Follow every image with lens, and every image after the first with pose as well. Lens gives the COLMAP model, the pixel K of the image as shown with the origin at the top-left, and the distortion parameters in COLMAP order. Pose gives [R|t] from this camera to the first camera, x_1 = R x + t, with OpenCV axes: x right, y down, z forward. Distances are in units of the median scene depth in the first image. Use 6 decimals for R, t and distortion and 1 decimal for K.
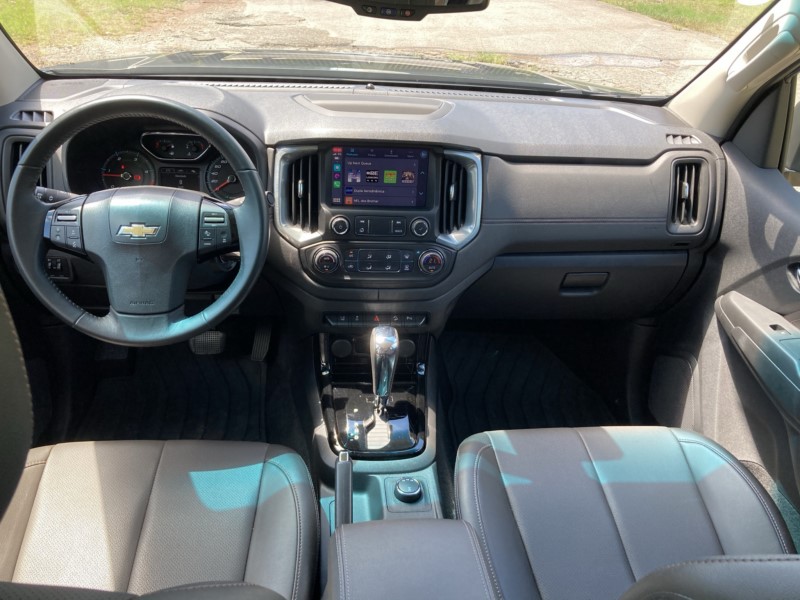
lens RADIAL K [[652.3, 0, 400.9], [0, 652.3, 296.6], [0, 0, 1]] dist [0.034910, -0.030590]
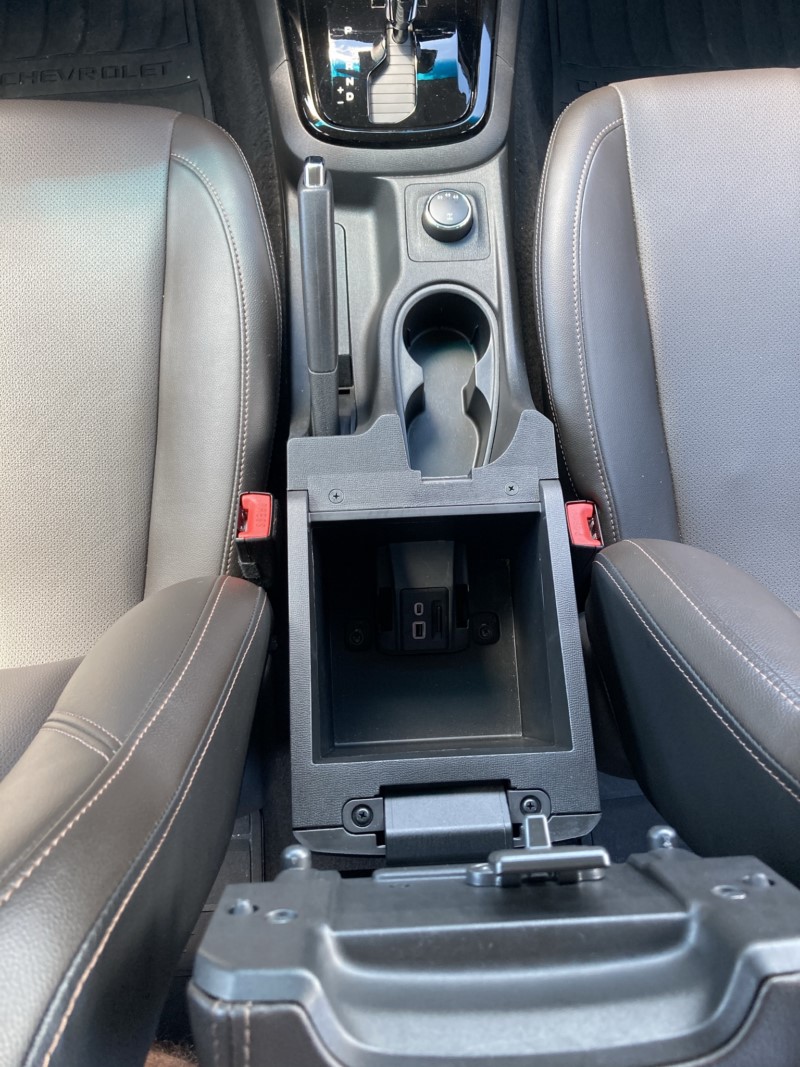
lens RADIAL K [[870.0, 0, 398.4], [0, 870.0, 534.8], [0, 0, 1]] dist [0.034910, -0.030590]
pose [[0.997287, 0.041913, -0.060510, 0.022792], [0.015661, 0.682417, 0.730796, -0.043027], [0.071923, -0.729761, 0.679909, 0.303483]]
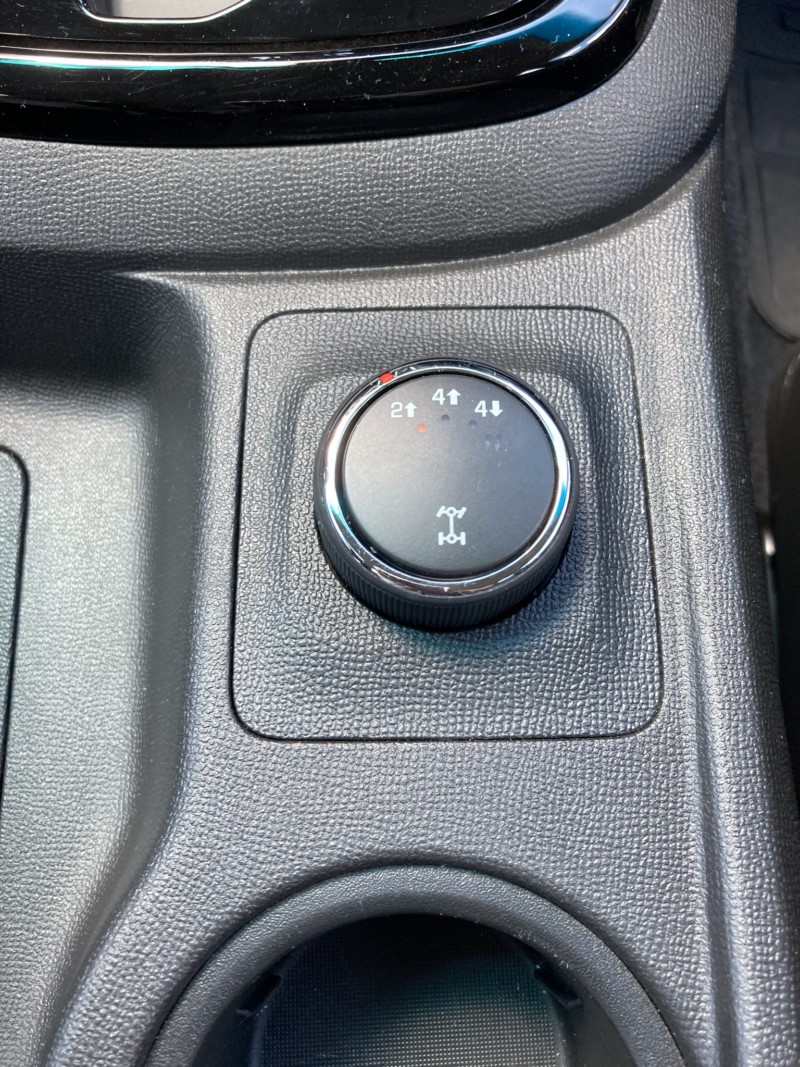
lens RADIAL K [[869.4, 0, 402.6], [0, 869.4, 532.0], [0, 0, 1]] dist [0.021194, -0.011206]
pose [[0.993192, 0.069967, -0.093135, 0.016014], [0.019854, 0.686149, 0.727190, 0.184345], [0.114784, -0.724088, 0.680089, 0.833697]]
